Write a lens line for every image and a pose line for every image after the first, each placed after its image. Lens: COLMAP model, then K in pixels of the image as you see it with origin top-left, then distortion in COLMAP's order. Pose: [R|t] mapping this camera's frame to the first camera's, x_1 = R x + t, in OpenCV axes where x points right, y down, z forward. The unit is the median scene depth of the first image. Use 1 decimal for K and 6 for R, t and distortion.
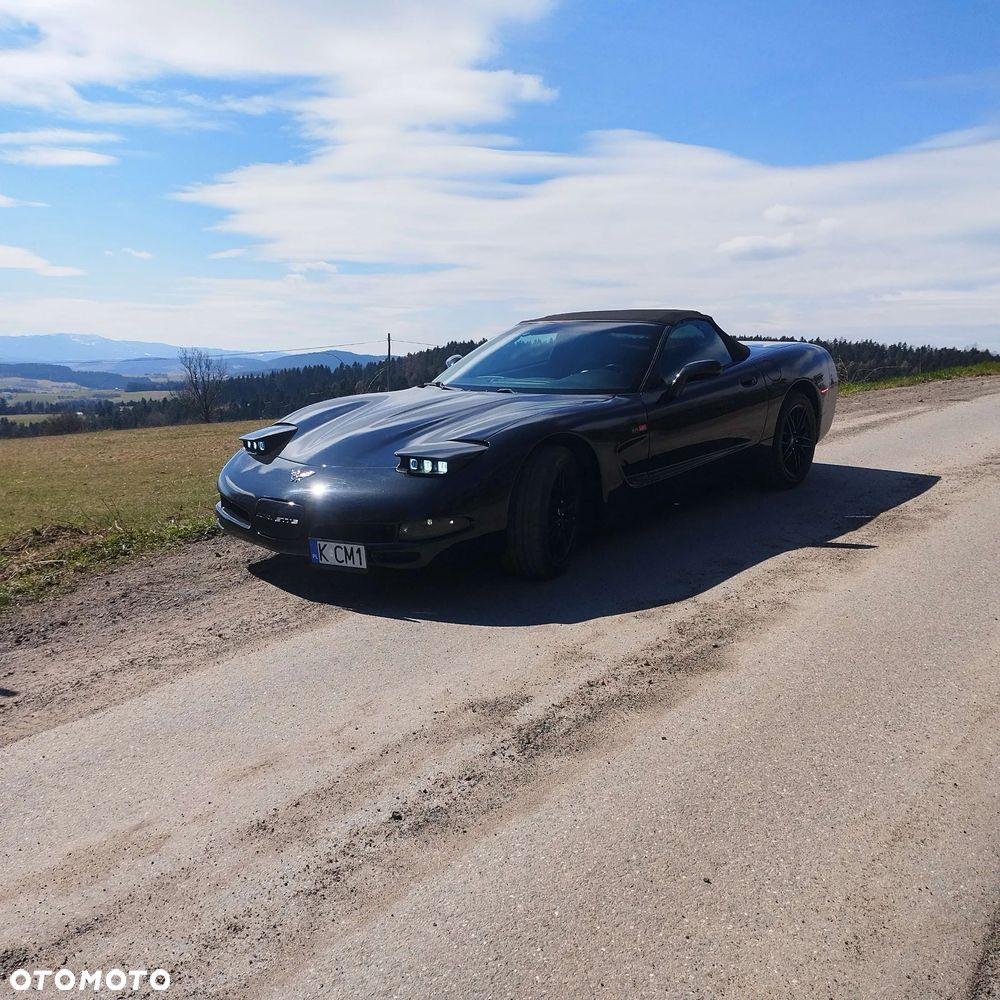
lens RADIAL K [[968.7, 0, 498.6], [0, 968.7, 499.5], [0, 0, 1]] dist [0.042718, 0.000000]
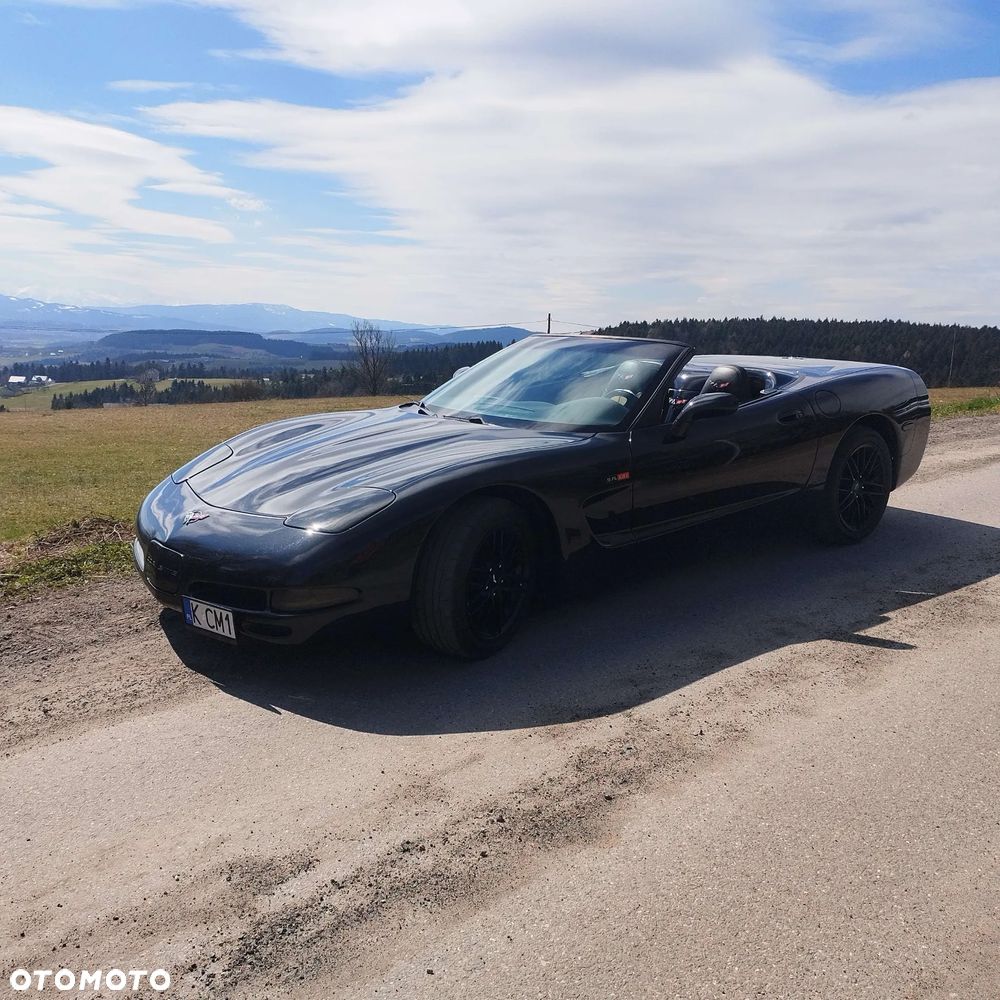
lens RADIAL K [[968.7, 0, 496.9], [0, 968.7, 498.7], [0, 0, 1]] dist [0.042718, 0.000000]
pose [[0.983698, 0.060843, -0.169222, 0.217079], [-0.057186, 0.998014, 0.026406, -0.083557], [0.170492, -0.016298, 0.985224, 0.208008]]
